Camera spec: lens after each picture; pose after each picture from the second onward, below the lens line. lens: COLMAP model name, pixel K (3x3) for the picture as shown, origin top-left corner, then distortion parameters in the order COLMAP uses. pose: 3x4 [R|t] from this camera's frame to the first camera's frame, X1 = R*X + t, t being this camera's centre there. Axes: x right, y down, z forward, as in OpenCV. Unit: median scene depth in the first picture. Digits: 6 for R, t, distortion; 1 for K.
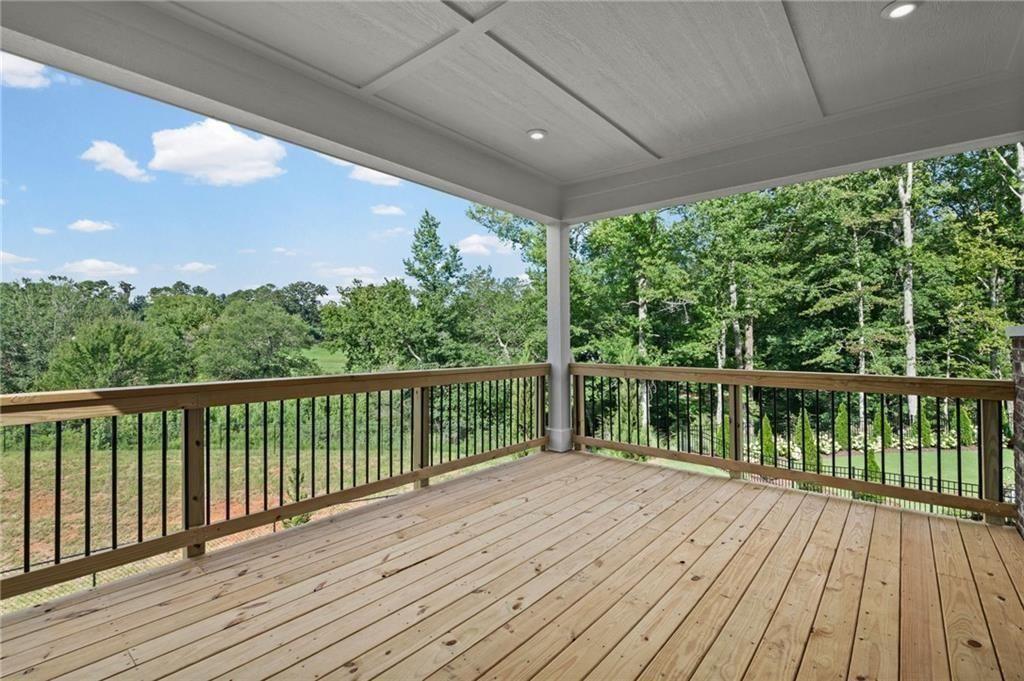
lens RADIAL K [[462.2, 0, 512.0], [0, 462.2, 340.5], [0, 0, 1]] dist [0.000062, -0.000355]
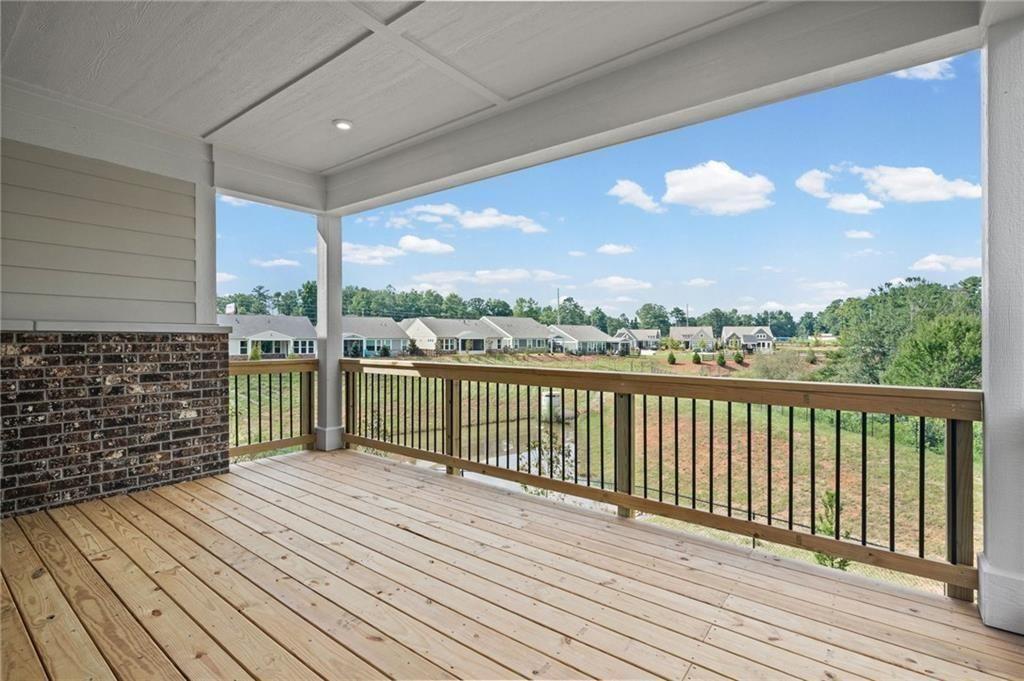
lens RADIAL K [[485.5, 0, 519.6], [0, 485.5, 342.5], [0, 0, 1]] dist [0.016117, 0.000462]
pose [[0.053370, 0.011303, -0.998511, 0.542215], [-0.002772, 0.999934, 0.011171, 0.006581], [0.998571, 0.002171, 0.053398, 0.665047]]
